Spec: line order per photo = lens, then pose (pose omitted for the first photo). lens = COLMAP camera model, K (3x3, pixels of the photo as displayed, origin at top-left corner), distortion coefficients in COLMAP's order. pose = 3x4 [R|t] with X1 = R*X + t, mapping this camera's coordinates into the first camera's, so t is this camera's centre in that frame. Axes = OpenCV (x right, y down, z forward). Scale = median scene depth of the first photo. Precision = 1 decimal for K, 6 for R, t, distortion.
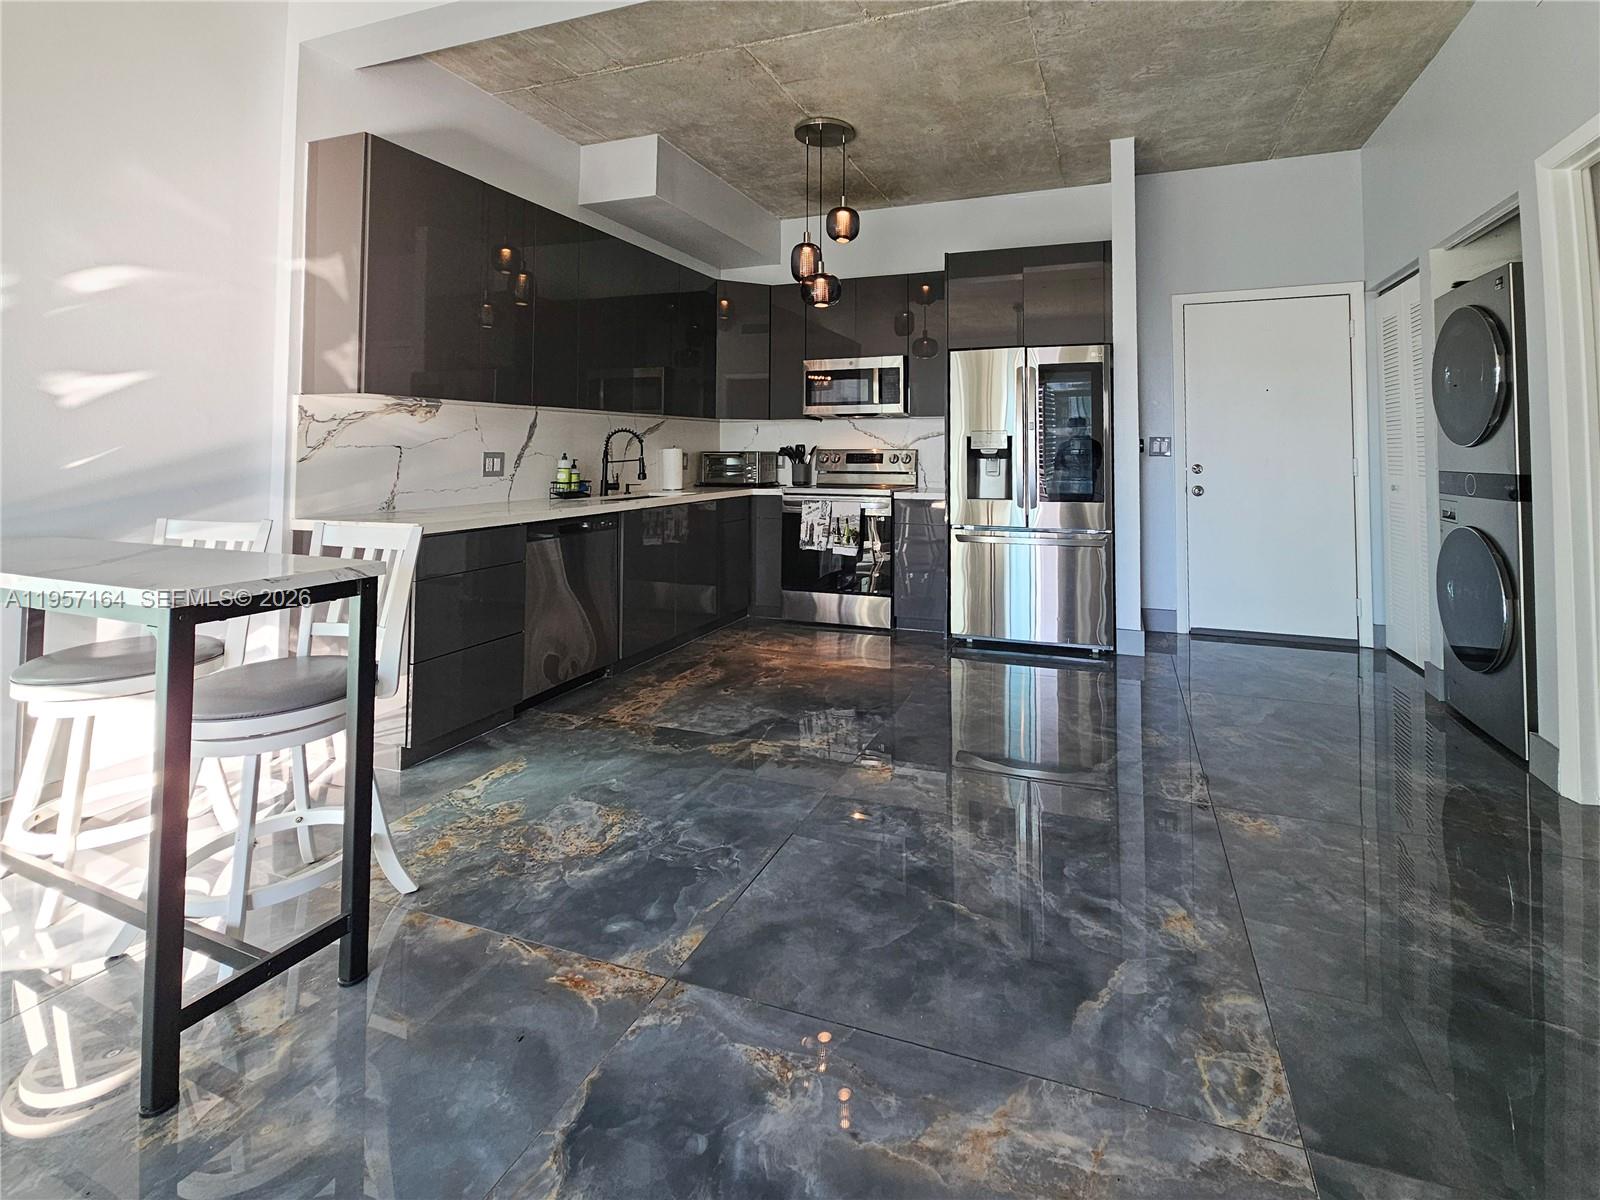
lens RADIAL K [[712.8, 0, 874.7], [0, 712.8, 420.4], [0, 0, 1]] dist [0.002475, -0.000418]
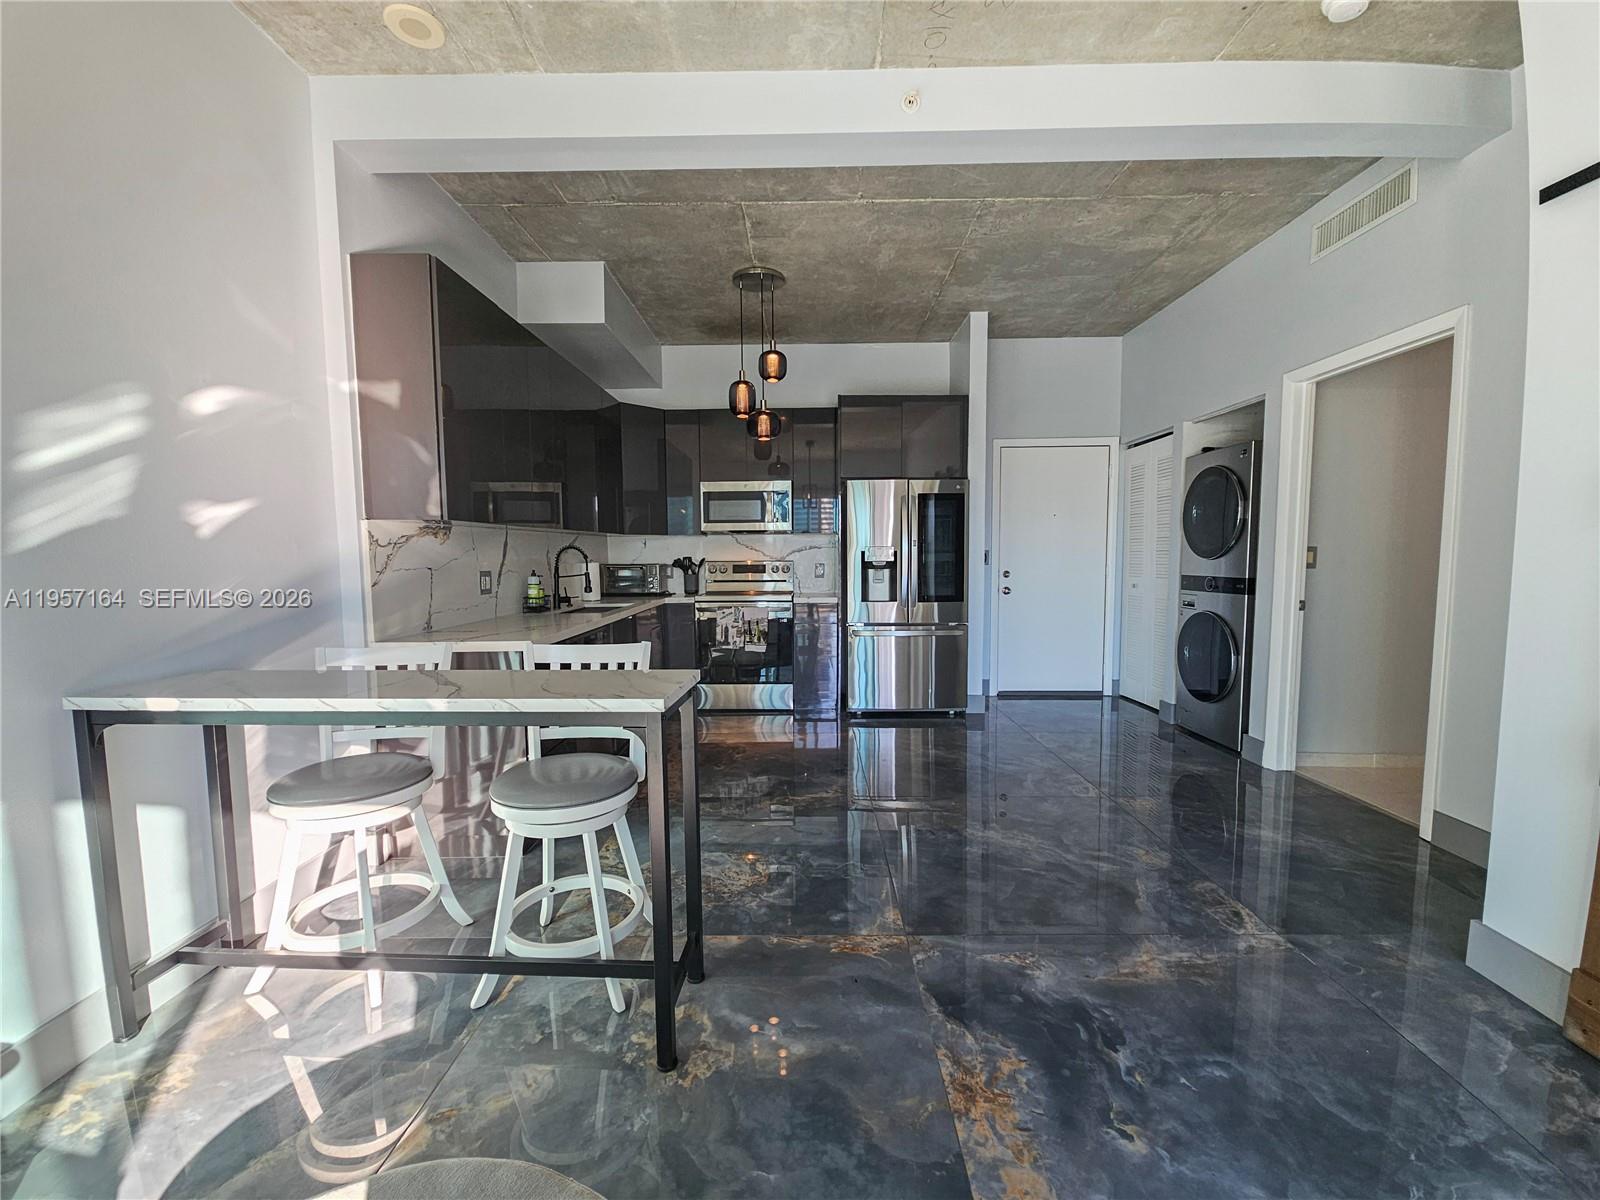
lens RADIAL K [[654.8, 0, 804.1], [0, 654.8, 610.0], [0, 0, 1]] dist [0.001676, 0.000068]
pose [[0.951320, -0.031266, 0.306615, -0.413719], [-0.008144, 0.991944, 0.126419, -0.025357], [-0.308097, -0.122762, 0.943401, -0.063992]]
